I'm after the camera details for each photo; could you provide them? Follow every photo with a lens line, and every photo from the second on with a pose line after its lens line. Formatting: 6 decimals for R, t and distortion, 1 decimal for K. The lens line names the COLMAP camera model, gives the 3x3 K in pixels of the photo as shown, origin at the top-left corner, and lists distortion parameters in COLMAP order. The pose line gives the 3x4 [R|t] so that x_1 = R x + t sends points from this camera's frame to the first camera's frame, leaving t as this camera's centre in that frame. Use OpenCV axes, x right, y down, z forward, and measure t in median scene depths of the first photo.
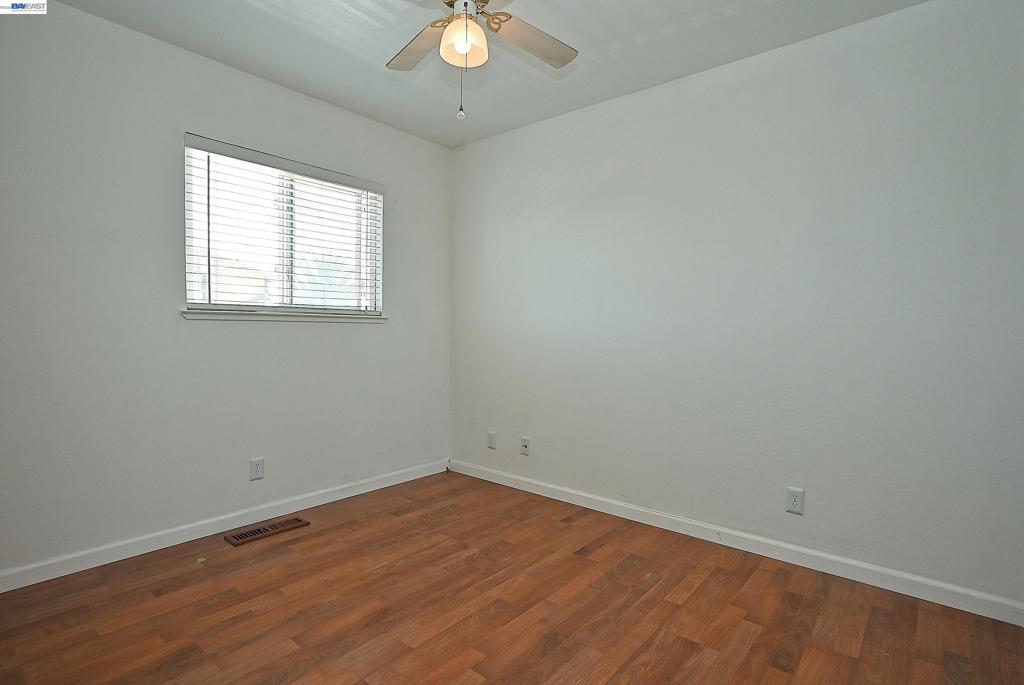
lens RADIAL K [[505.2, 0, 512.0], [0, 505.2, 342.5], [0, 0, 1]] dist [-0.004149, 0.001106]
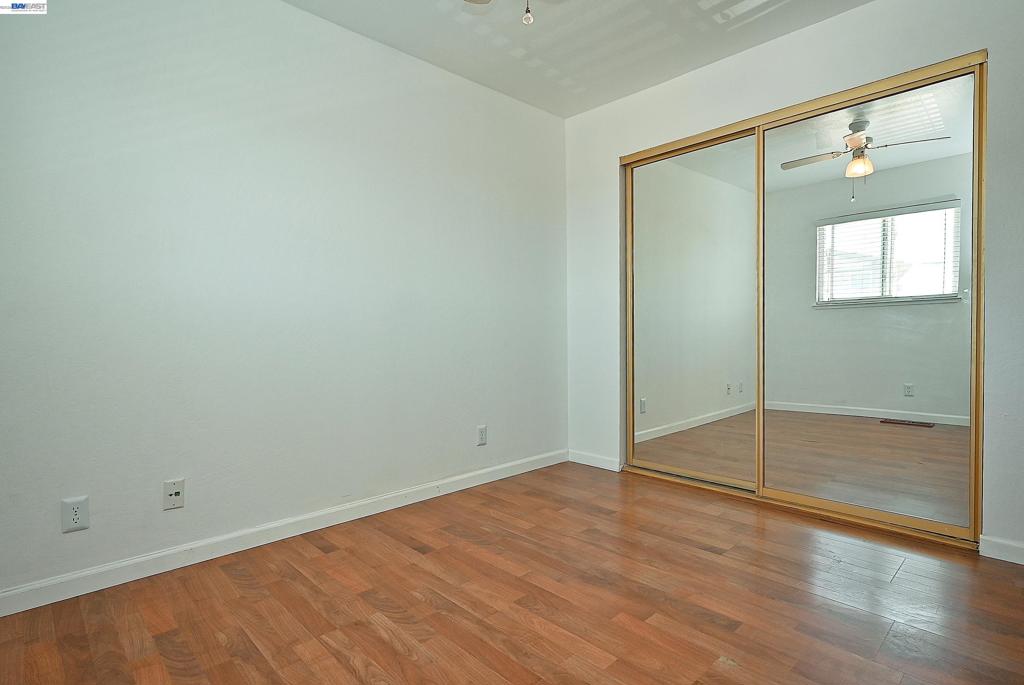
lens RADIAL K [[505.2, 0, 512.0], [0, 505.2, 342.5], [0, 0, 1]] dist [-0.004149, 0.001106]
pose [[0.120709, -0.039063, 0.991919, -0.749968], [0.029381, 0.998928, 0.035764, 0.017480], [-0.992253, 0.024827, 0.121728, 0.748787]]
